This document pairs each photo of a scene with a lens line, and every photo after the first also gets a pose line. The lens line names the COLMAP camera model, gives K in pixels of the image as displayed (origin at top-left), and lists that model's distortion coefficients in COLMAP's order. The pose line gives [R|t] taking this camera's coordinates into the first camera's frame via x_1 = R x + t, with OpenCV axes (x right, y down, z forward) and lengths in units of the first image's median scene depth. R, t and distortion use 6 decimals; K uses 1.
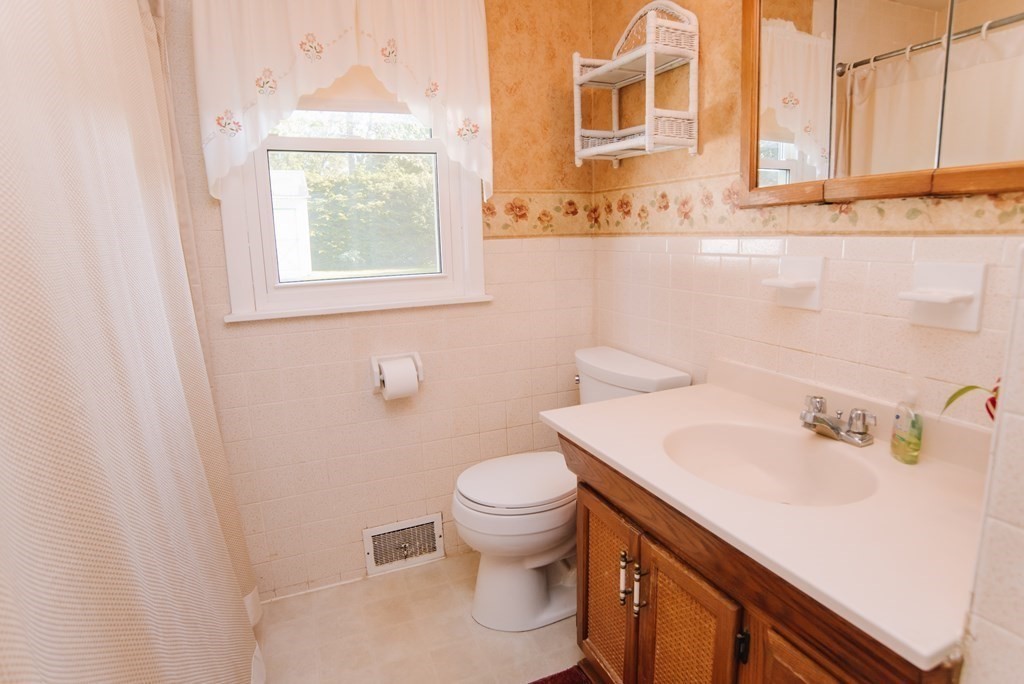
lens RADIAL K [[530.8, 0, 518.8], [0, 530.8, 336.6], [0, 0, 1]] dist [-0.096772, 0.049312]
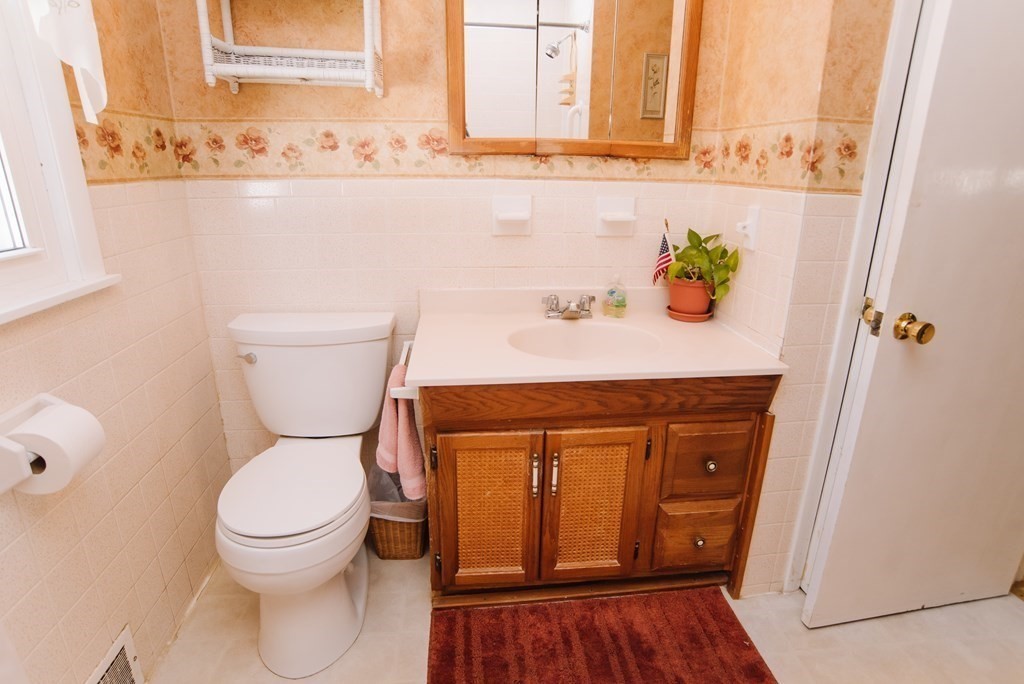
lens RADIAL K [[530.8, 0, 518.8], [0, 530.8, 336.6], [0, 0, 1]] dist [-0.096772, 0.049312]
pose [[0.352678, -0.263201, 0.897966, -0.613090], [0.155743, 0.962753, 0.221022, -0.086096], [-0.922693, 0.061903, 0.380534, 0.416770]]
